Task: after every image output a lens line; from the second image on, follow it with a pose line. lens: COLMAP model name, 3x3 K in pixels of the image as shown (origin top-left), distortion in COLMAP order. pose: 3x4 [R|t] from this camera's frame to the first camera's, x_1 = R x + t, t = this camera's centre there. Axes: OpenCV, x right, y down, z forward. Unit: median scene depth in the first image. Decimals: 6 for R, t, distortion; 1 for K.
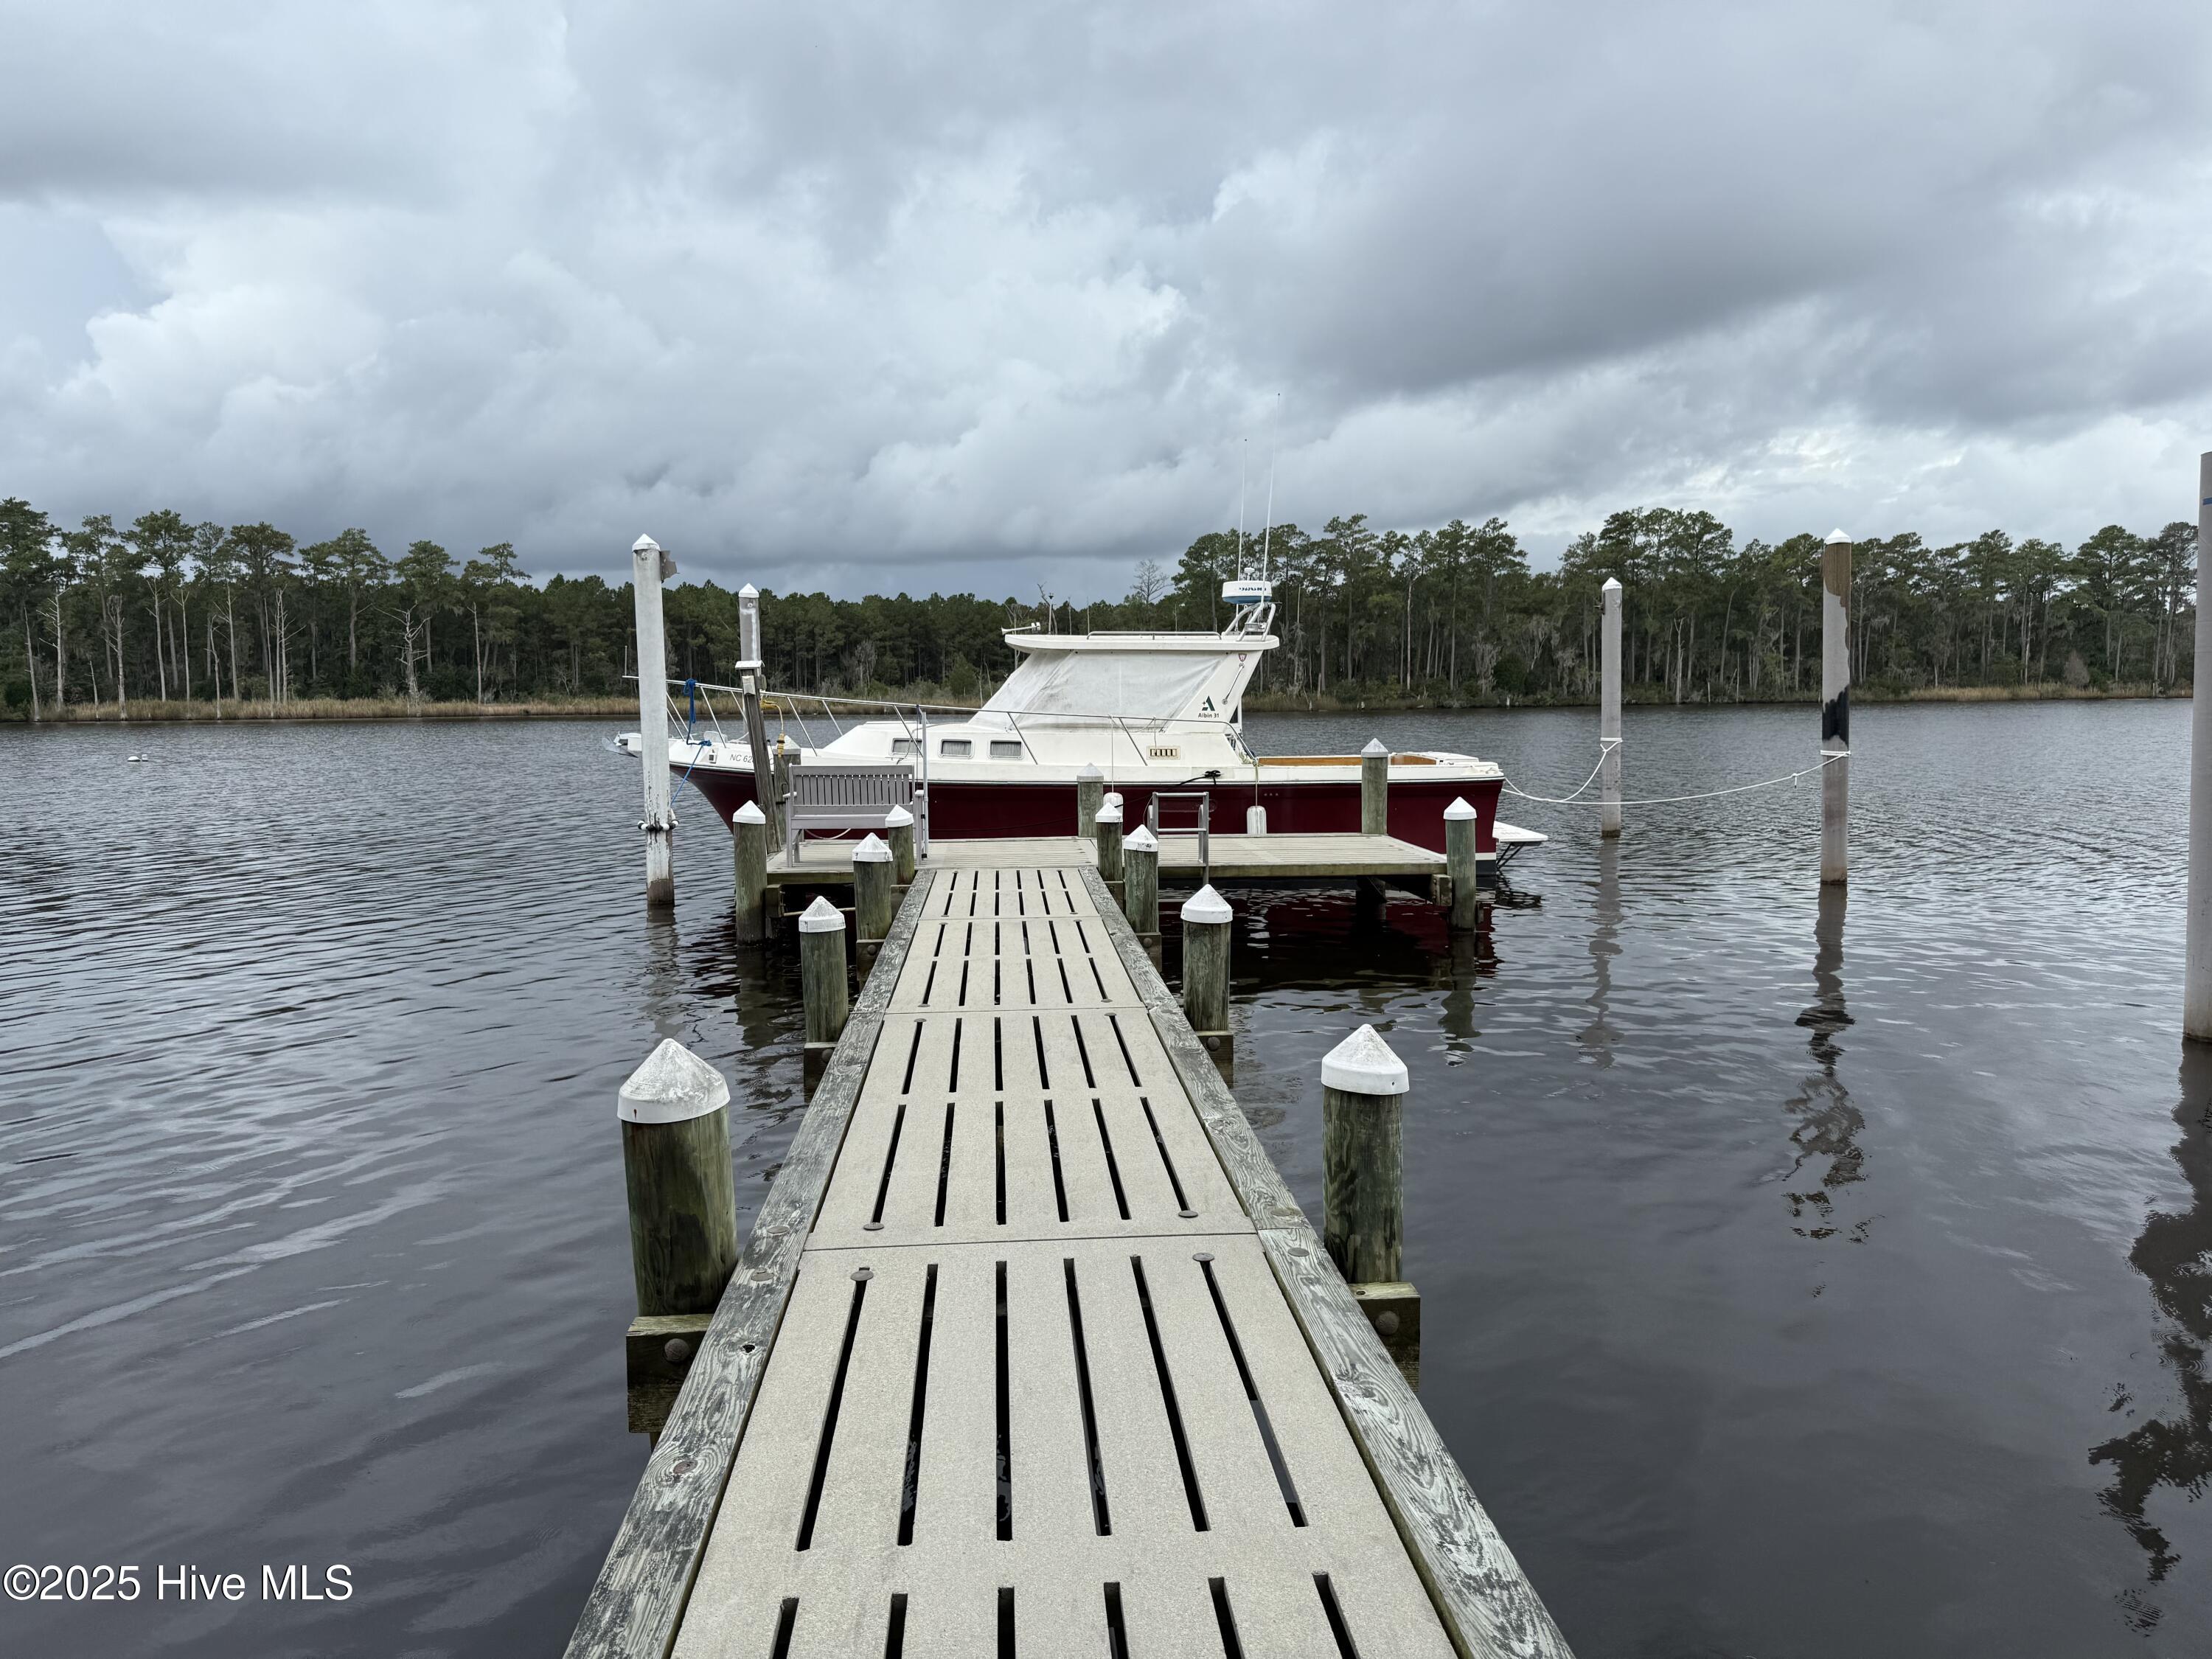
lens RADIAL K [[1552.9, 0, 1106.0], [0, 1552.9, 829.5], [0, 0, 1]] dist [0.112362, -0.160678]
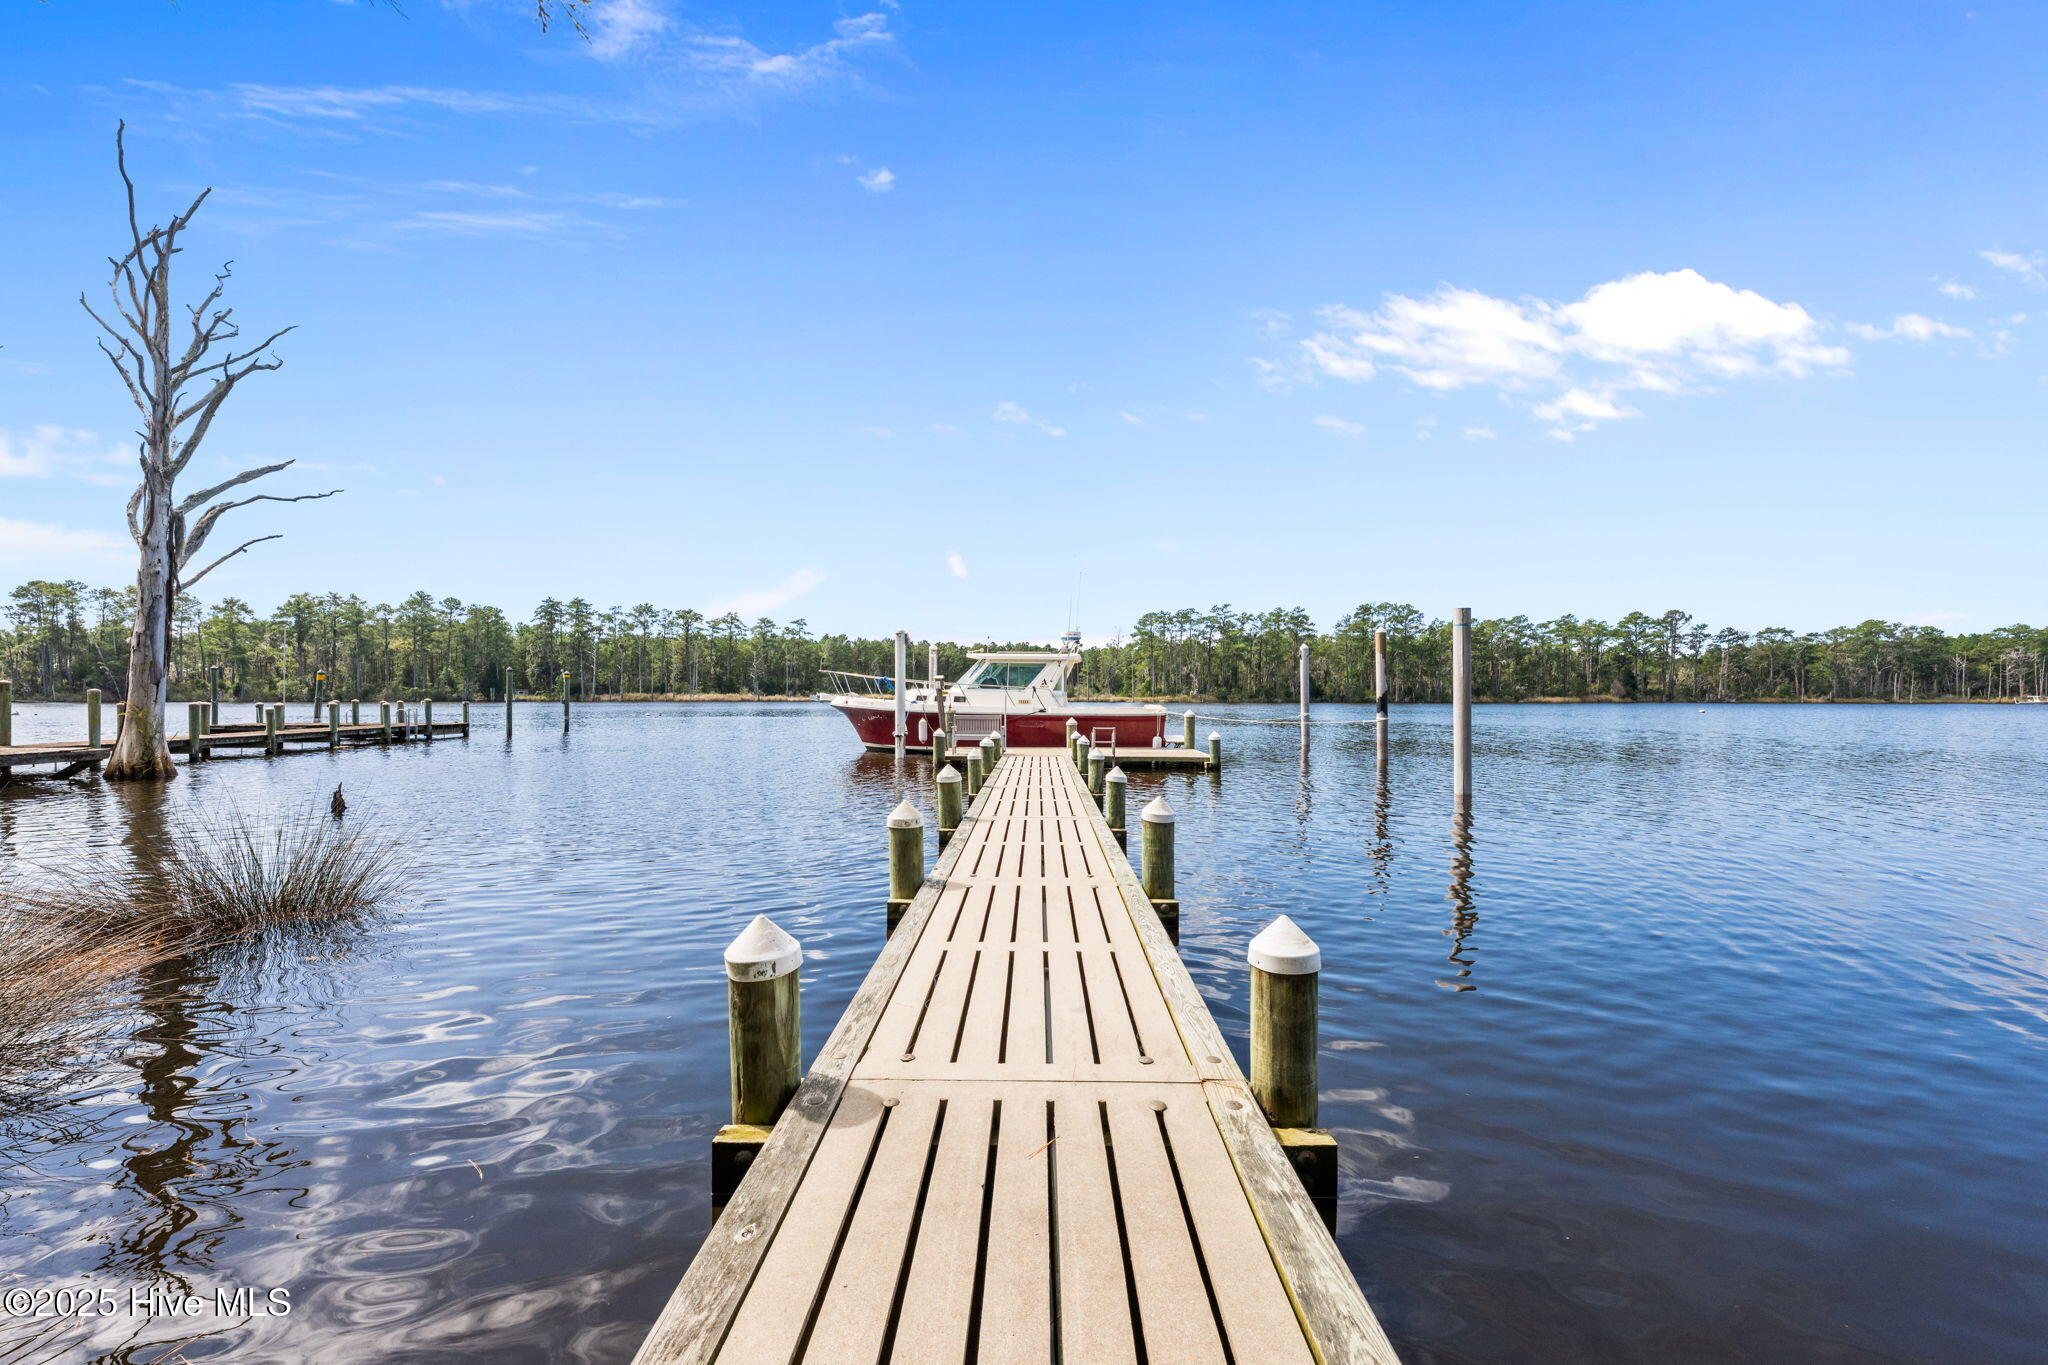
lens RADIAL K [[2672.5, 0, 1024.0], [0, 2672.5, 682.5], [0, 0, 1]] dist [0.000616, -0.000223]
pose [[0.995127, 0.009900, -0.098099, 0.236243], [-0.019378, 0.995179, -0.096137, 0.219108], [0.096674, 0.097569, 0.990522, -2.292612]]
